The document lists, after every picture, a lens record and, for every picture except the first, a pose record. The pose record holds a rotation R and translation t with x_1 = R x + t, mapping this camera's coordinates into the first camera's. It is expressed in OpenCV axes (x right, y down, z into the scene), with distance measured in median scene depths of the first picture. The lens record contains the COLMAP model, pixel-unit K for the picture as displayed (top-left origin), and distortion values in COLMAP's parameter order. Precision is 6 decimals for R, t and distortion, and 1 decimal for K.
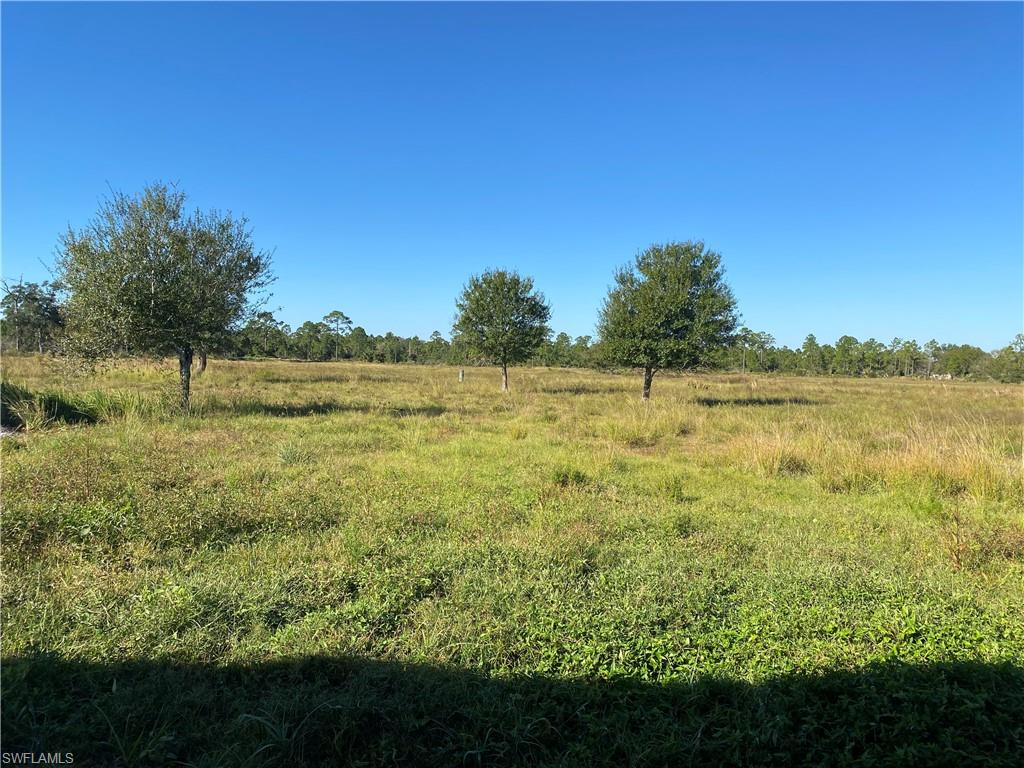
lens RADIAL K [[774.5, 0, 512.1], [0, 774.5, 383.8], [0, 0, 1]] dist [0.057738, -0.005912]
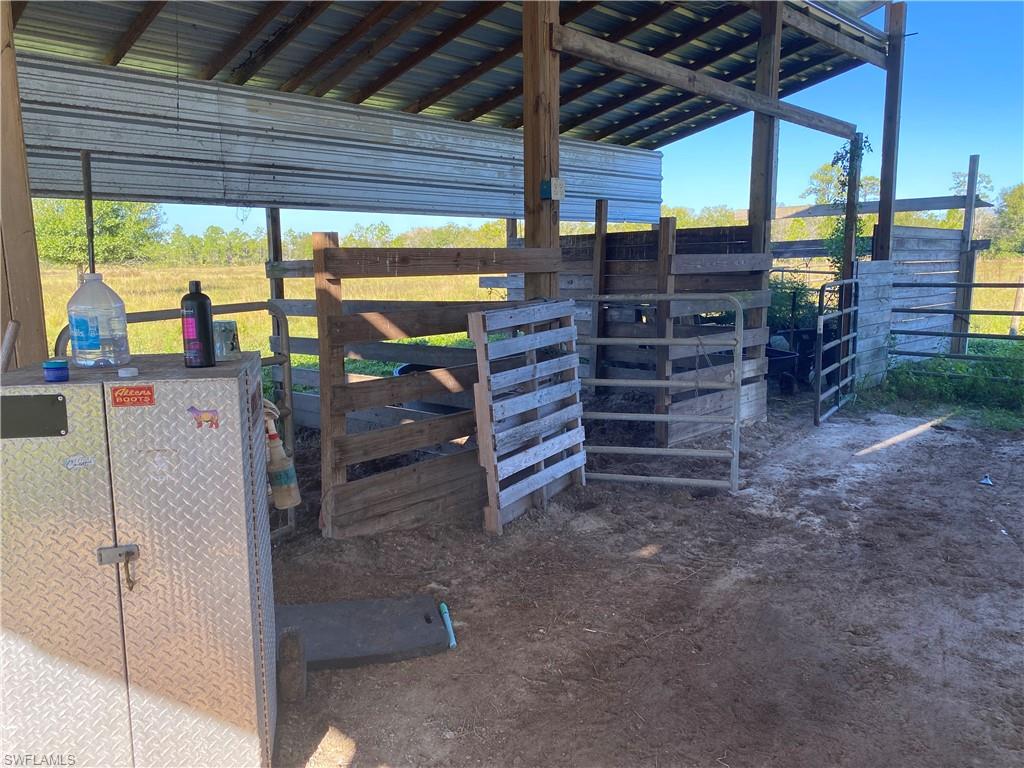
lens RADIAL K [[774.5, 0, 511.8], [0, 774.5, 383.1], [0, 0, 1]] dist [0.057738, -0.005912]
pose [[0.719309, -0.154317, 0.677334, -0.073262], [0.059799, 0.985151, 0.160942, 0.000620], [-0.692112, -0.075263, 0.717855, -0.090602]]
